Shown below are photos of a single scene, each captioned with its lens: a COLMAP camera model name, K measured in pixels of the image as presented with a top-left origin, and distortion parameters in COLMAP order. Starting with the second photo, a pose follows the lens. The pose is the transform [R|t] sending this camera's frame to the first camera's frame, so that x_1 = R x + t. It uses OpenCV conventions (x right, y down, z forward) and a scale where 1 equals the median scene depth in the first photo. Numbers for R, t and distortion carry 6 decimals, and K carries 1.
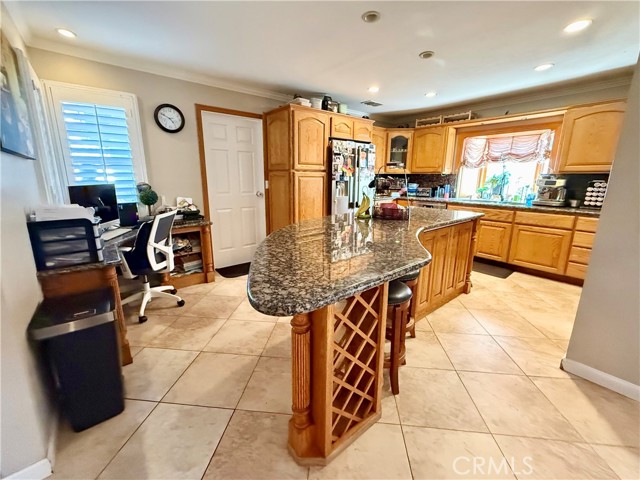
lens RADIAL K [[260.0, 0, 319.6], [0, 260.0, 231.2], [0, 0, 1]] dist [-0.001144, -0.000411]
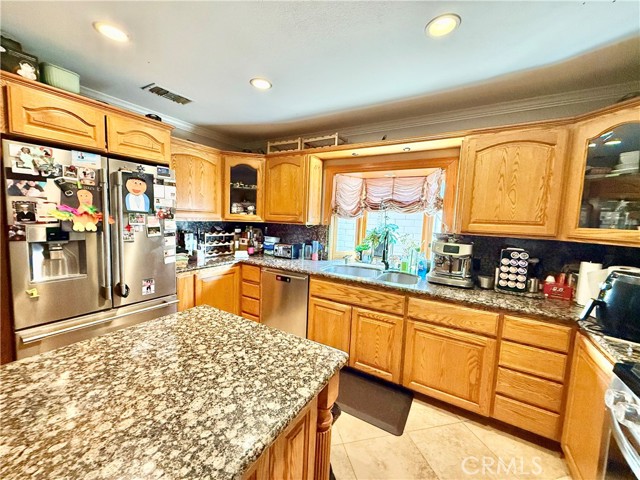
lens RADIAL K [[254.0, 0, 317.9], [0, 254.0, 239.6], [0, 0, 1]] dist [0.000518, -0.000121]
pose [[0.941620, 0.001292, 0.336675, 0.346881], [0.036665, 0.993652, -0.106357, -0.140077], [-0.334675, 0.112493, 0.935595, 0.483709]]
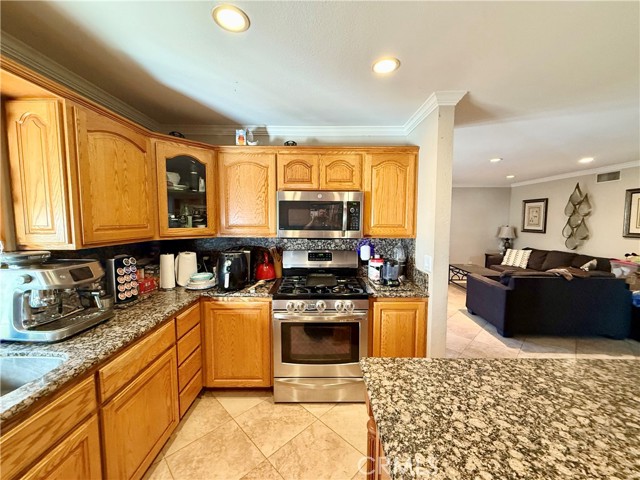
lens RADIAL K [[254.0, 0, 317.9], [0, 254.0, 239.6], [0, 0, 1]] dist [0.000518, -0.000121]
pose [[-0.770462, -0.058288, 0.634816, 0.325588], [0.124769, 0.962764, 0.239829, -0.256497], [-0.625157, 0.263985, -0.734500, 0.942652]]
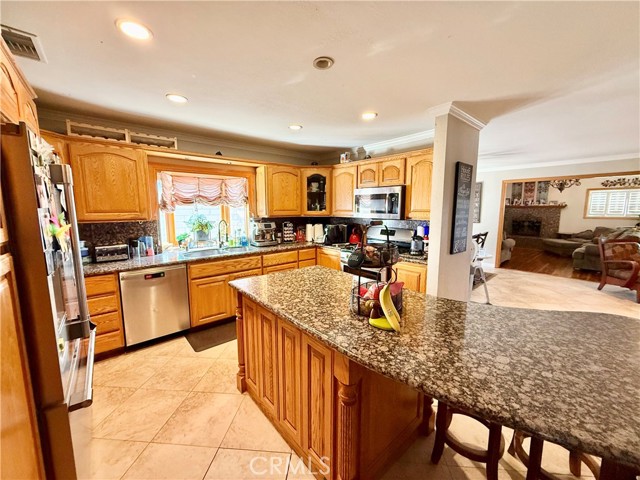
lens RADIAL K [[254.0, 0, 317.9], [0, 254.0, 239.6], [0, 0, 1]] dist [0.000518, -0.000121]
pose [[-0.017404, -0.132930, 0.990973, -0.205334], [0.209659, 0.968603, 0.133611, -0.207698], [-0.977620, 0.210092, 0.011013, 0.707541]]
